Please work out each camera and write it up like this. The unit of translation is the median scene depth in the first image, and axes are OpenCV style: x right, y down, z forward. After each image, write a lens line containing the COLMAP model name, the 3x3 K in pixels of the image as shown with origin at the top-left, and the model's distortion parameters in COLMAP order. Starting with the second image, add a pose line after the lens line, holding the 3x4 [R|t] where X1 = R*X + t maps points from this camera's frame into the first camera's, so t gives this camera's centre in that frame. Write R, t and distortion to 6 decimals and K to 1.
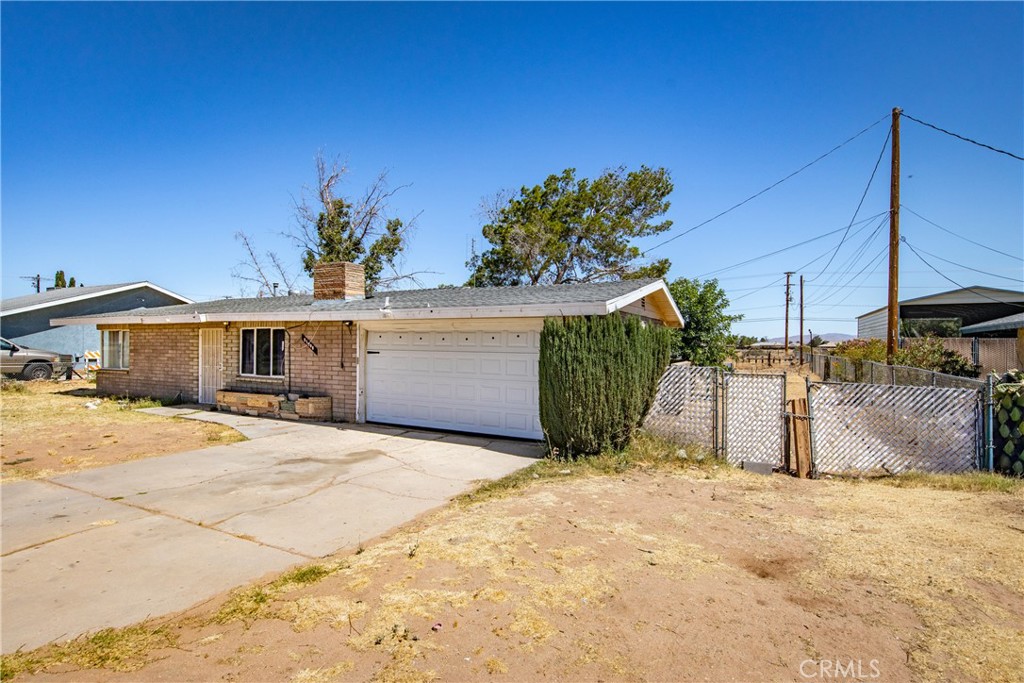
lens RADIAL K [[515.0, 0, 513.7], [0, 515.0, 342.2], [0, 0, 1]] dist [0.008577, -0.000451]
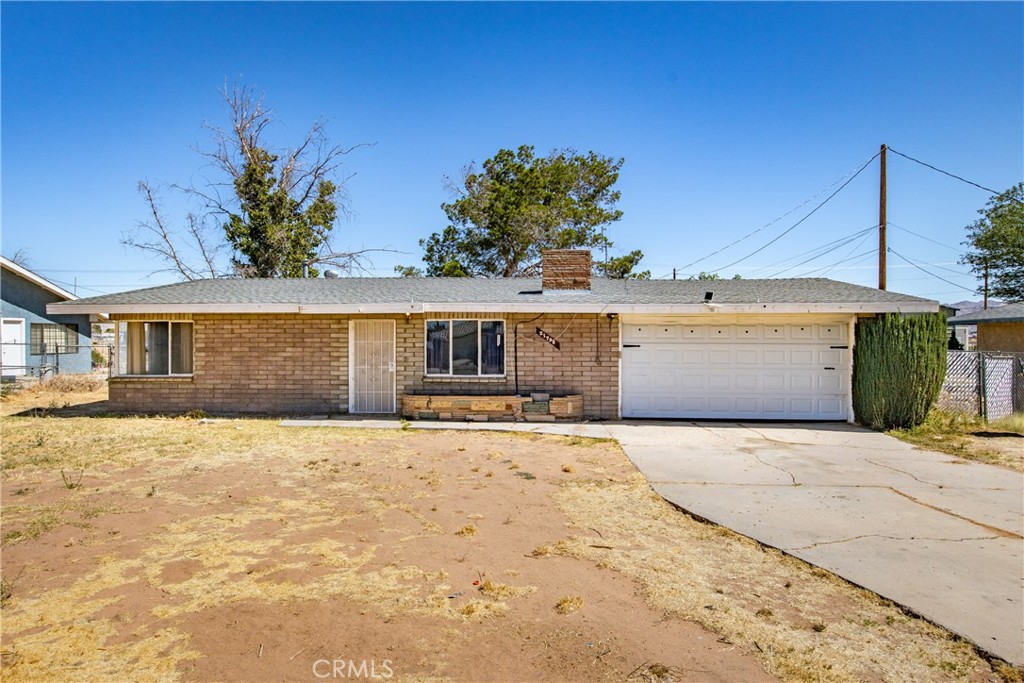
lens RADIAL K [[609.0, 0, 504.5], [0, 609.0, 337.6], [0, 0, 1]] dist [0.007971, 0.001571]
pose [[0.908753, -0.009211, 0.417232, -0.826175], [0.005868, 0.999940, 0.009295, -0.006732], [-0.417293, -0.005999, 0.908752, 0.051263]]
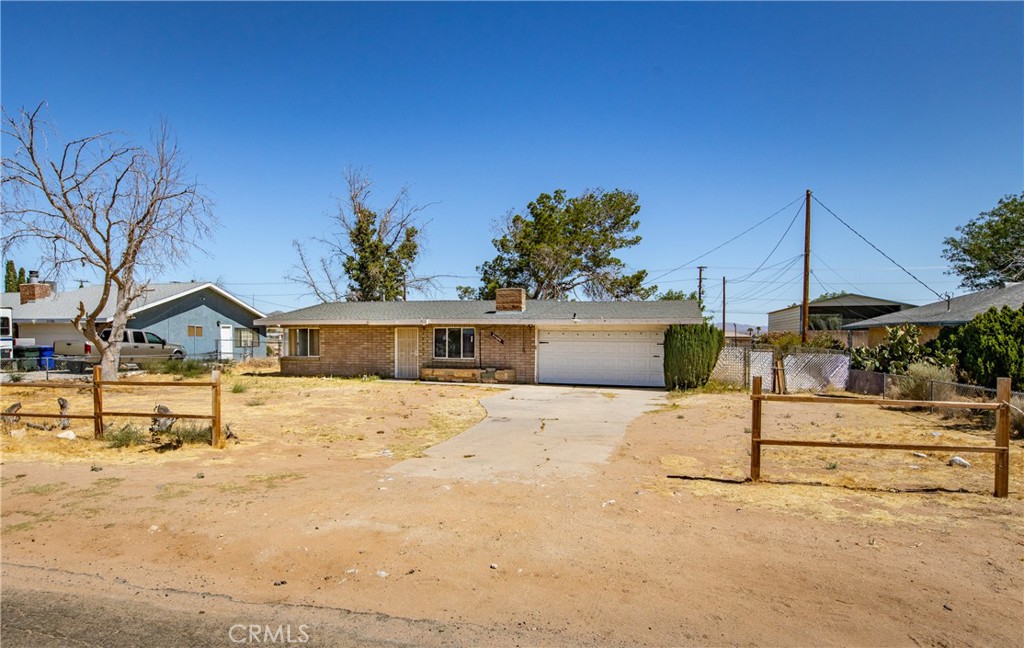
lens RADIAL K [[620.3, 0, 487.6], [0, 620.3, 357.2], [0, 0, 1]] dist [0.010292, 0.001149]
pose [[0.980899, -0.011540, 0.194174, -0.733611], [0.003922, 0.999209, 0.039574, -0.012153], [-0.194477, -0.038056, 0.980169, -0.847635]]
